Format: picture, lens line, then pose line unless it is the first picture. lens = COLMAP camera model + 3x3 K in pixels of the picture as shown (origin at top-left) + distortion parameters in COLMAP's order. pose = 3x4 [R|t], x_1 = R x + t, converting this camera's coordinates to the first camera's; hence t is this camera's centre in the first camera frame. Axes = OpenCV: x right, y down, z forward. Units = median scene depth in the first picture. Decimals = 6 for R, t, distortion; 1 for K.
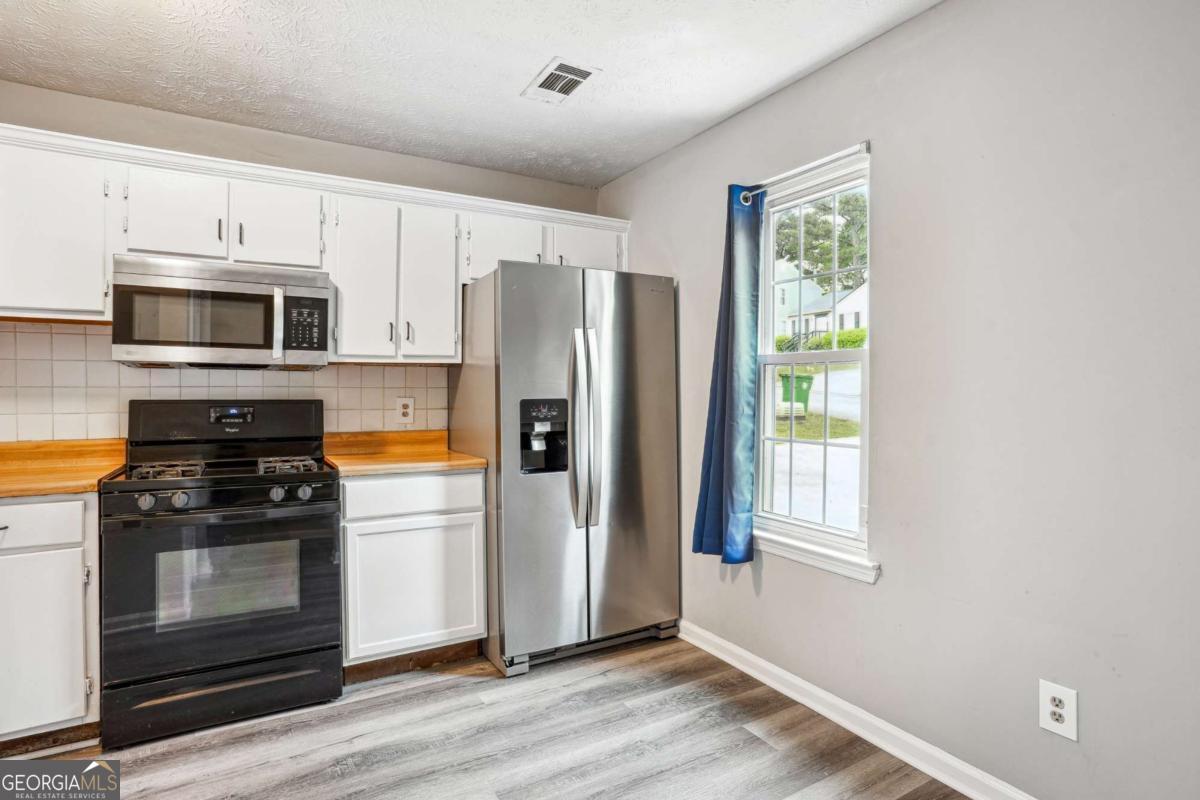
lens RADIAL K [[582.4, 0, 600.0], [0, 582.4, 400.0], [0, 0, 1]] dist [-0.002738, 0.000777]
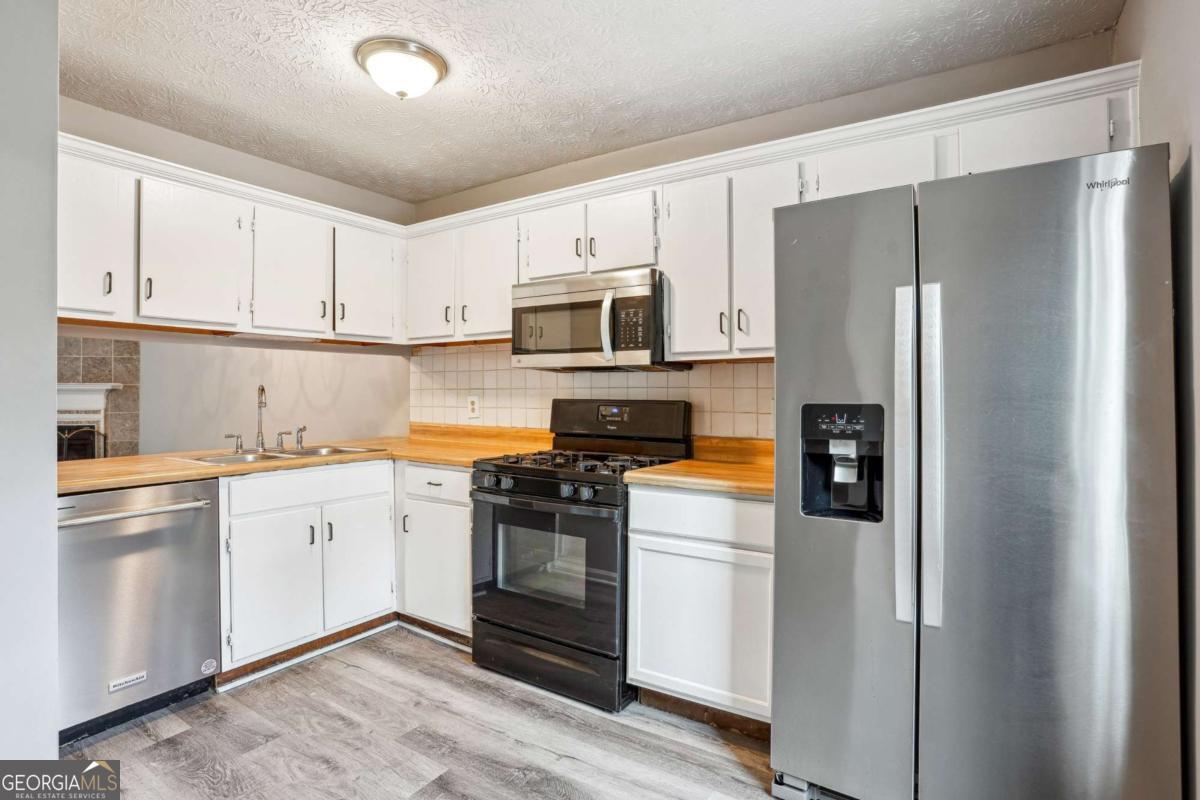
lens RADIAL K [[589.0, 0, 601.8], [0, 589.0, 393.7], [0, 0, 1]] dist [-0.062077, 0.027519]
pose [[0.491423, 0.002971, -0.870916, 0.338376], [-0.016001, 0.999856, -0.005618, -0.005402], [0.870774, 0.016697, 0.491400, 0.461247]]
